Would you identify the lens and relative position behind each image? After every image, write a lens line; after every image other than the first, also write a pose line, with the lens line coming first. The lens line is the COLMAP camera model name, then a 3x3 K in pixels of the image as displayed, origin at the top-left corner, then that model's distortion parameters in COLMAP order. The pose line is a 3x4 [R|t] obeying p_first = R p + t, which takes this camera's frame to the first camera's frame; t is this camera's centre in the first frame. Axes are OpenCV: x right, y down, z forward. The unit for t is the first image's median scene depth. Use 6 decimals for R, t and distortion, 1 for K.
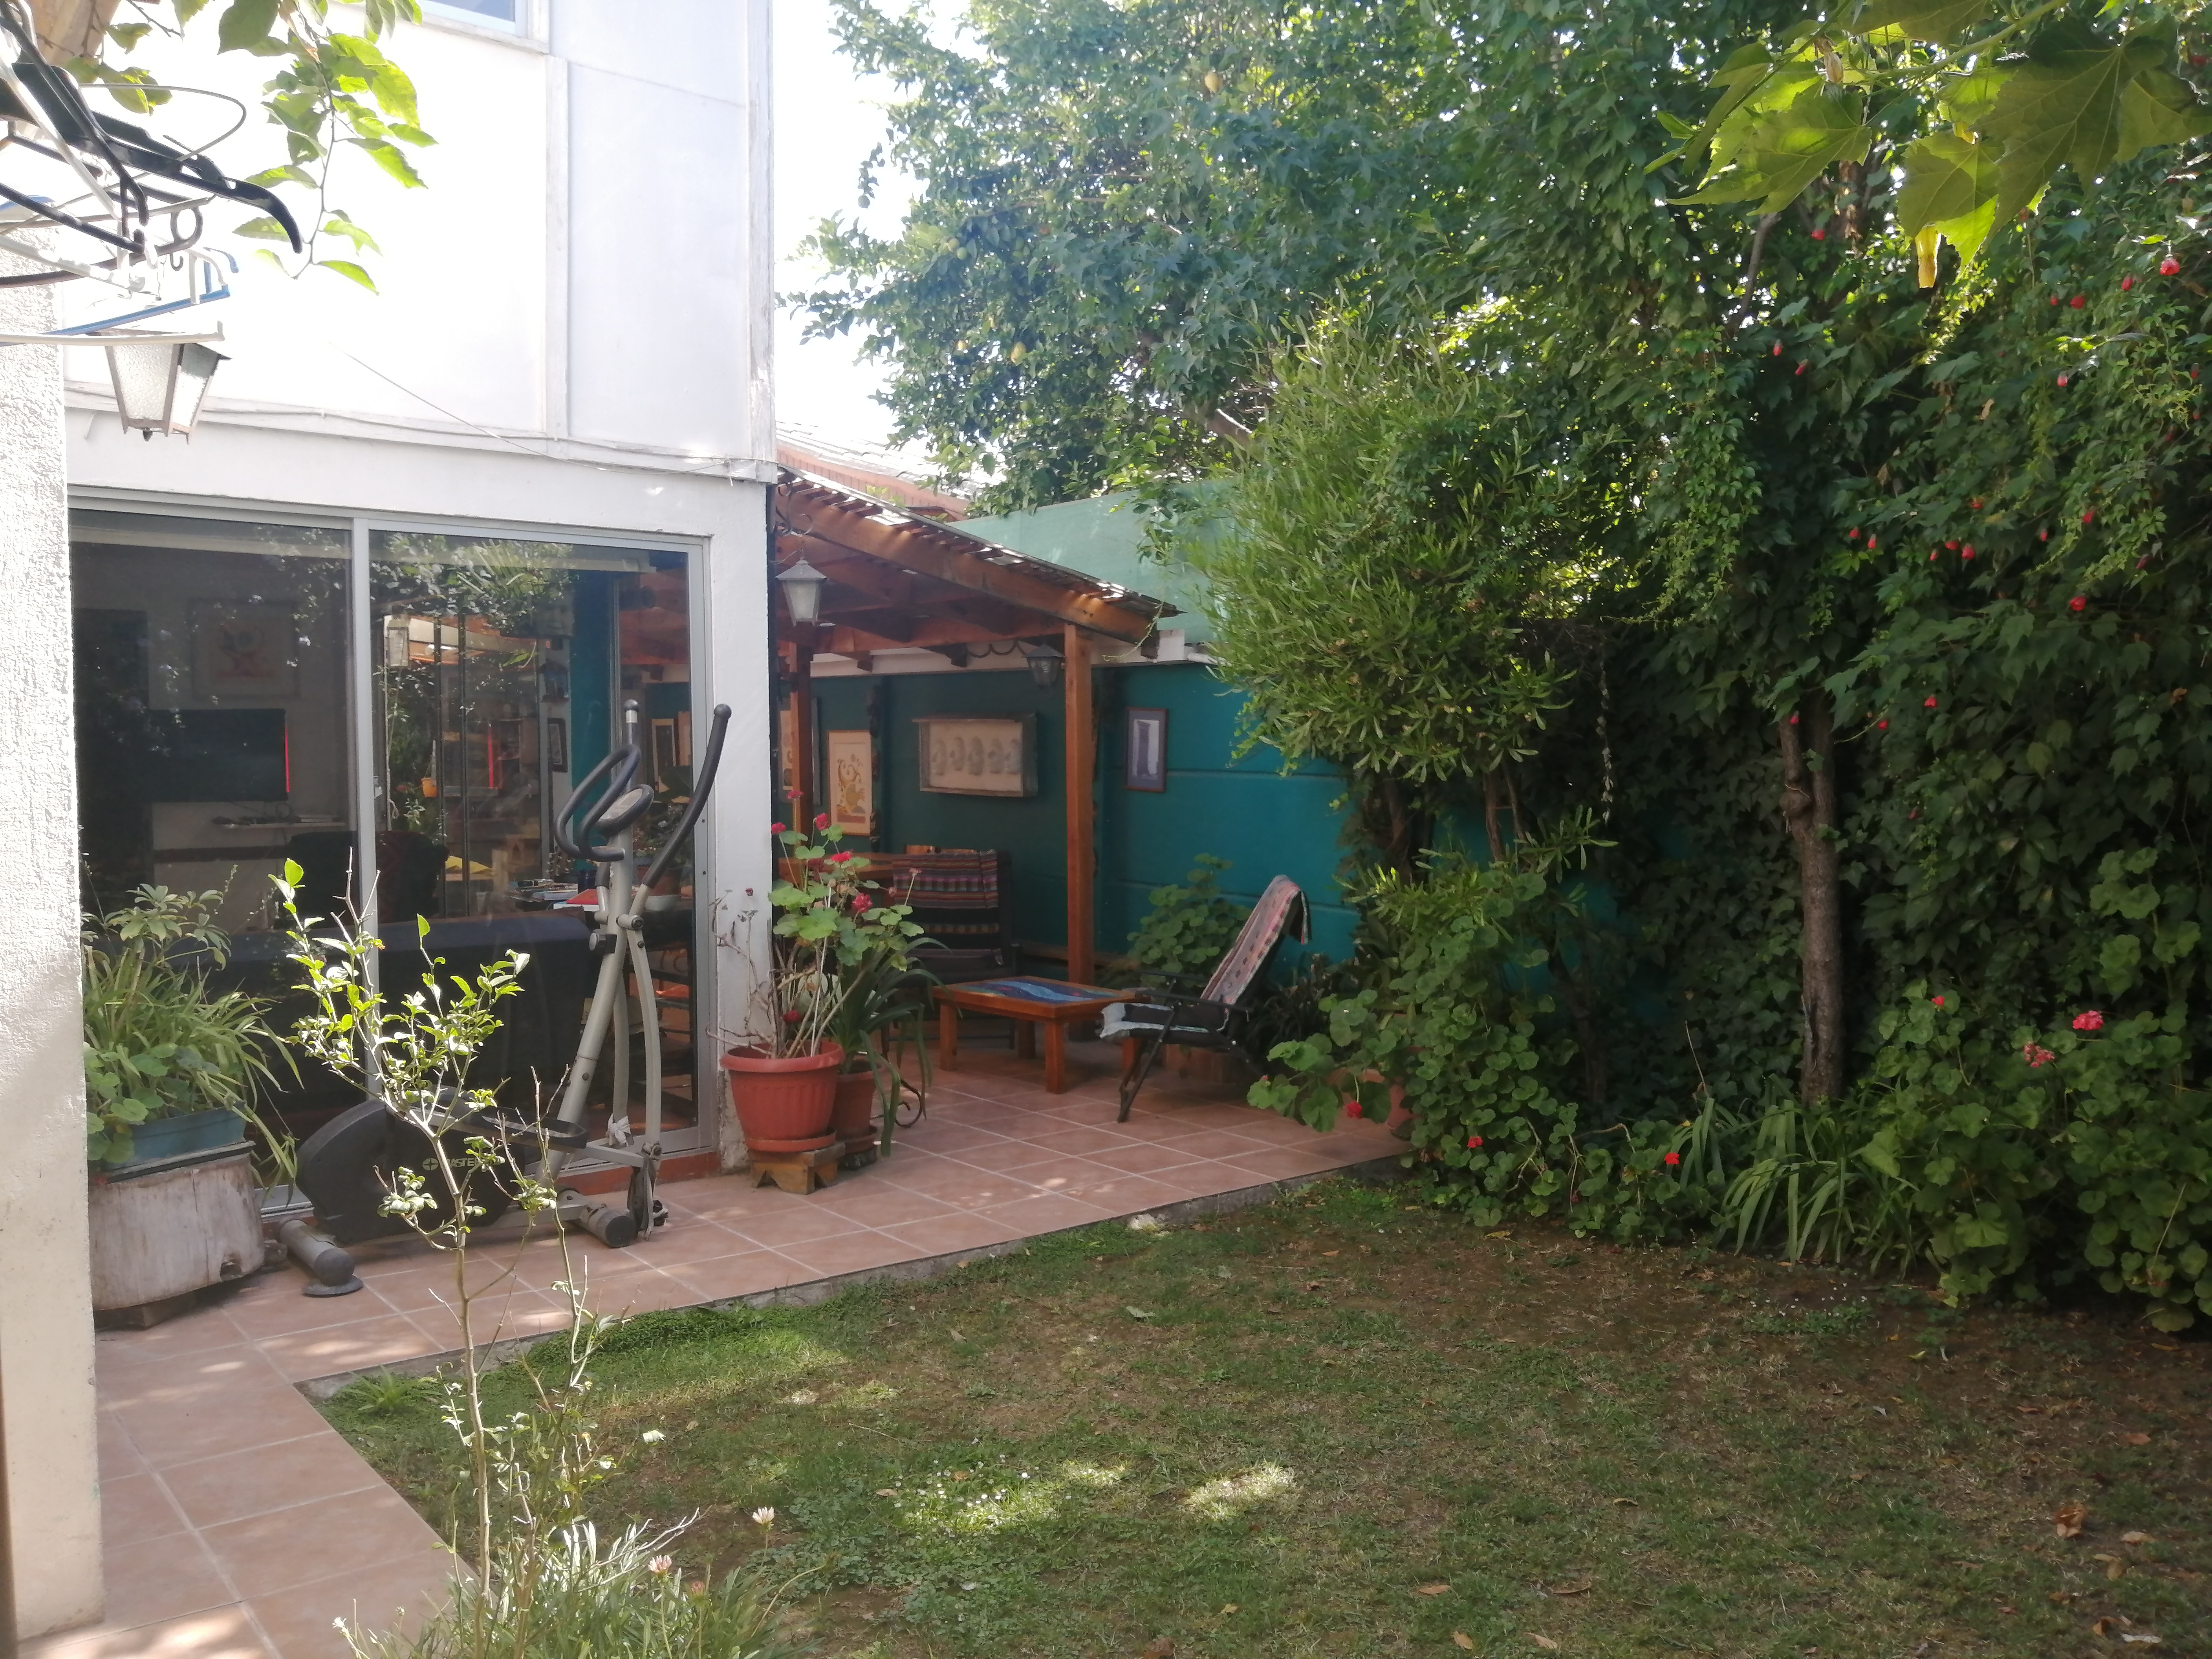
lens RADIAL K [[1765.1, 0, 1106.0], [0, 1765.1, 829.5], [0, 0, 1]] dist [0.056849, -0.002855]
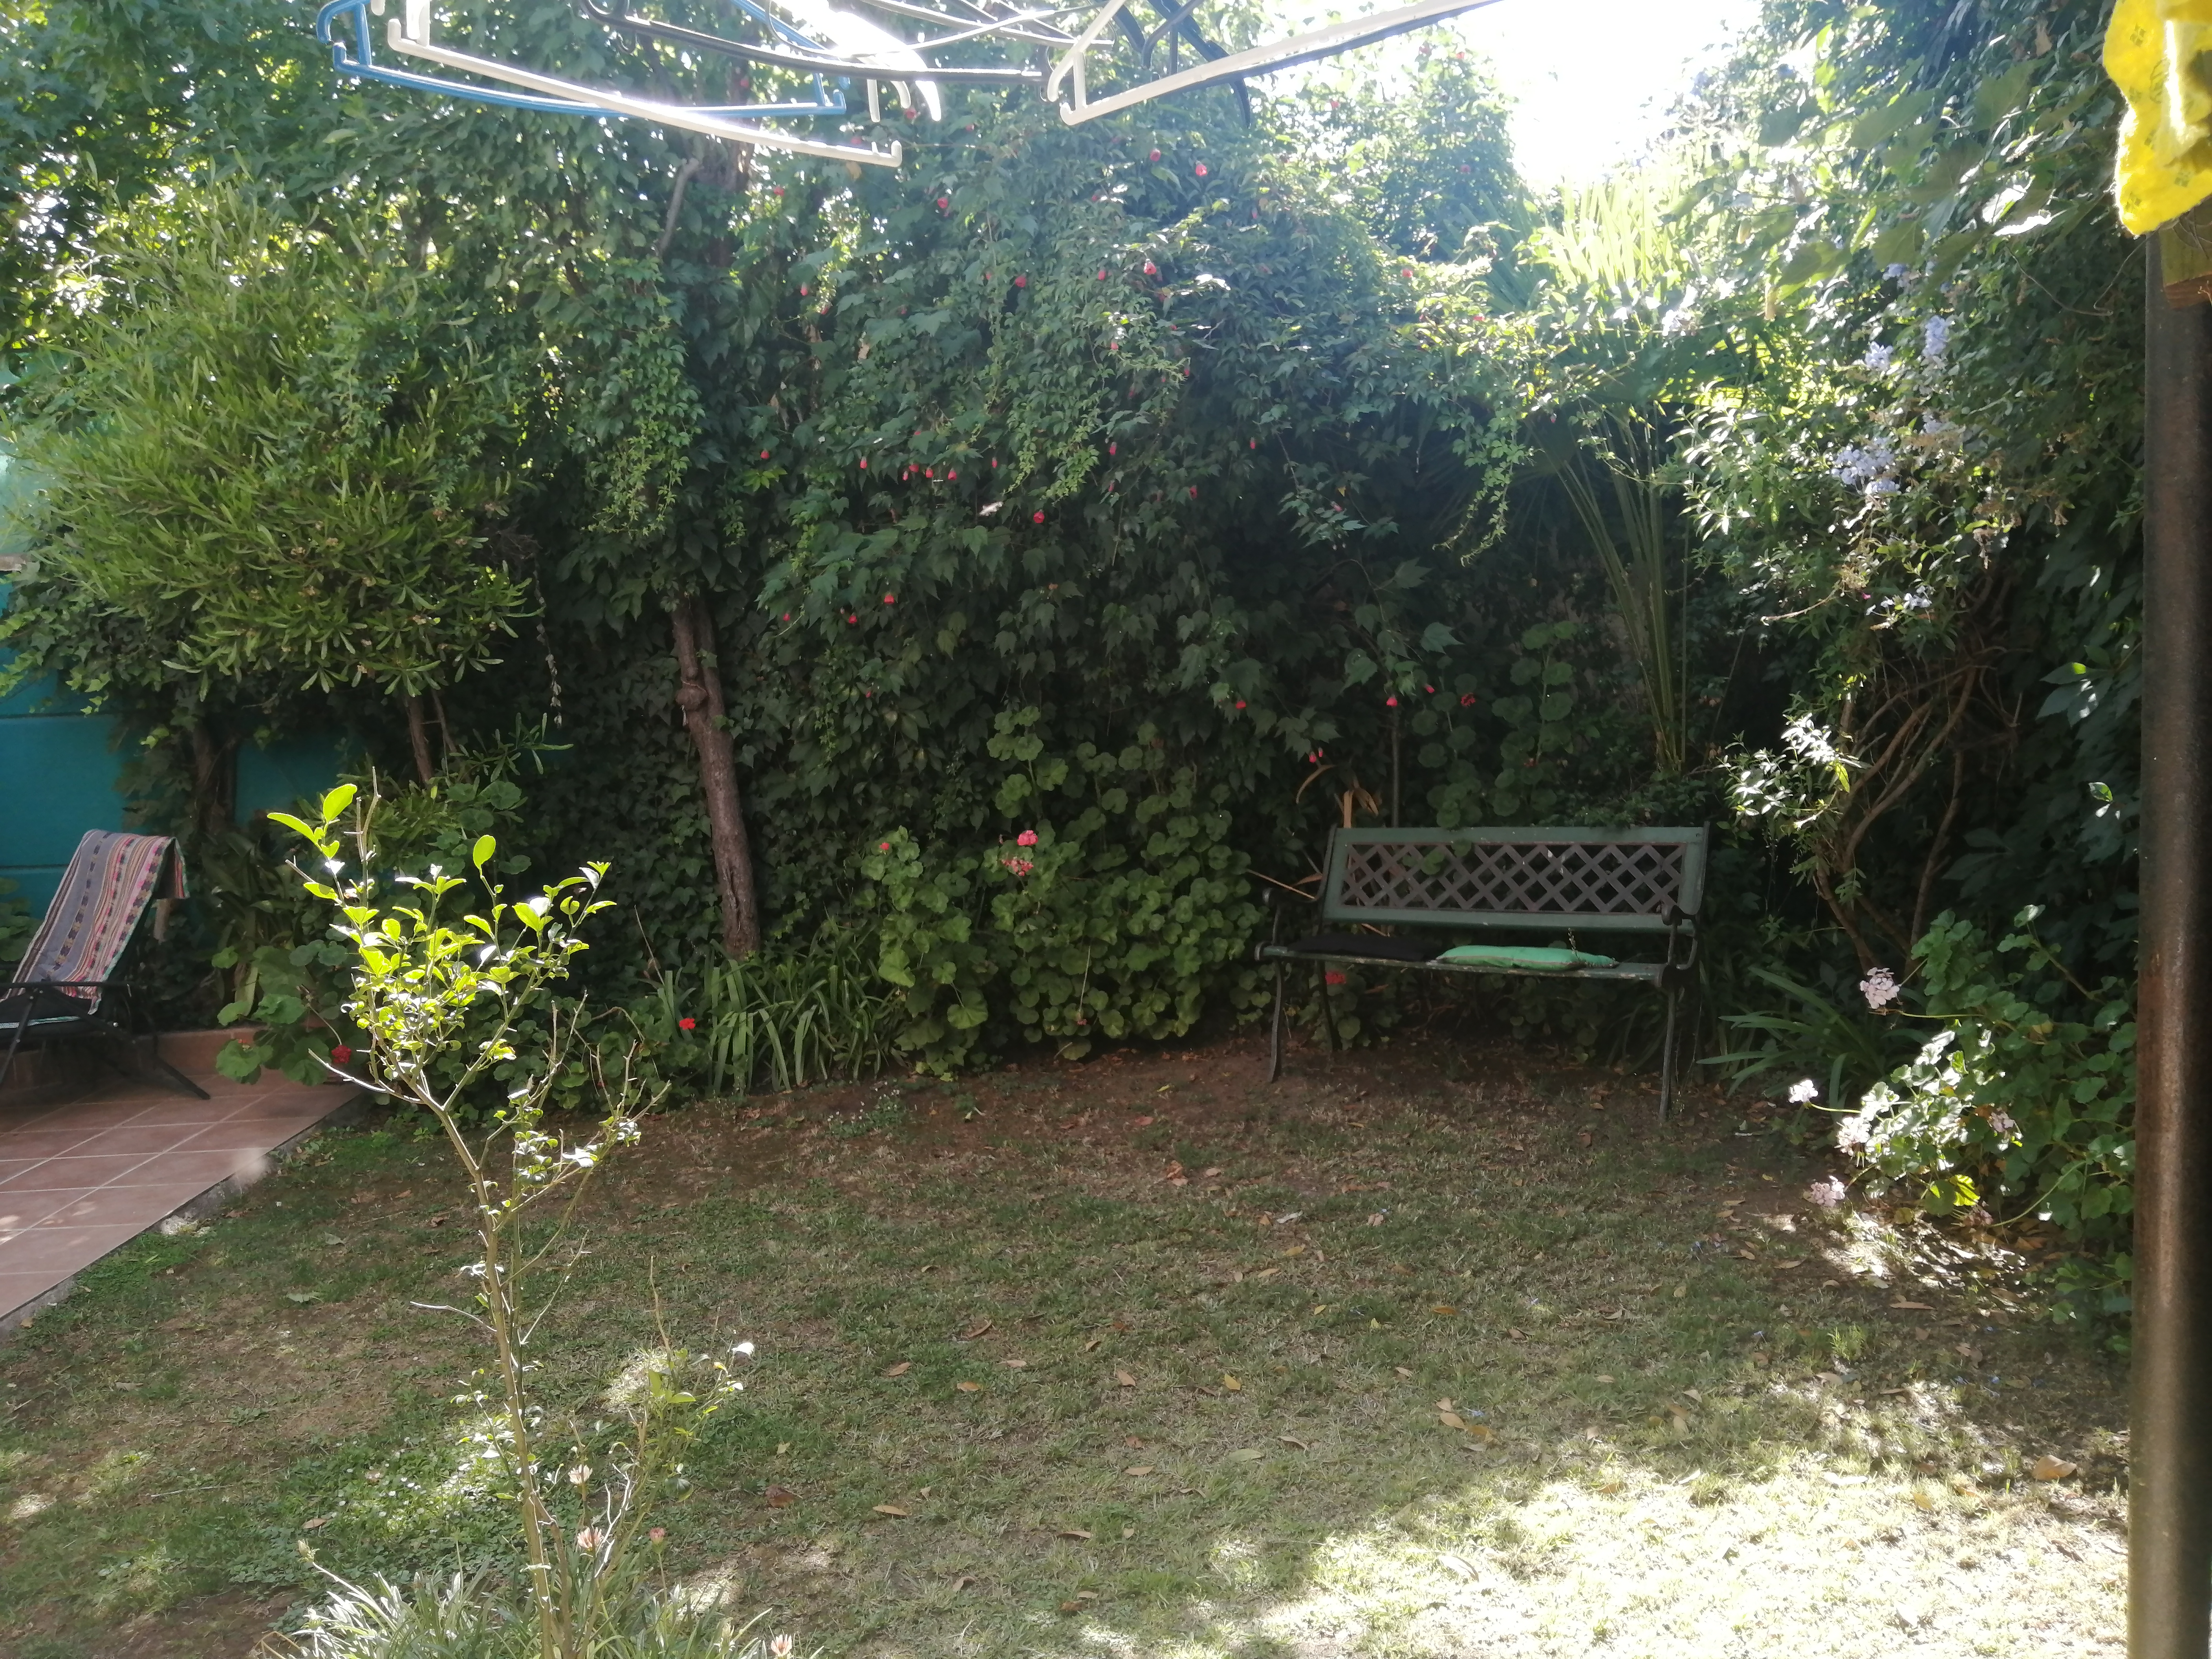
lens RADIAL K [[1765.1, 0, 1106.0], [0, 1765.1, 829.5], [0, 0, 1]] dist [0.056849, -0.002855]
pose [[0.664941, -0.121089, 0.737015, -0.301411], [0.090556, 0.992561, 0.081373, 0.000133], [-0.741386, 0.012633, 0.670960, 0.074113]]
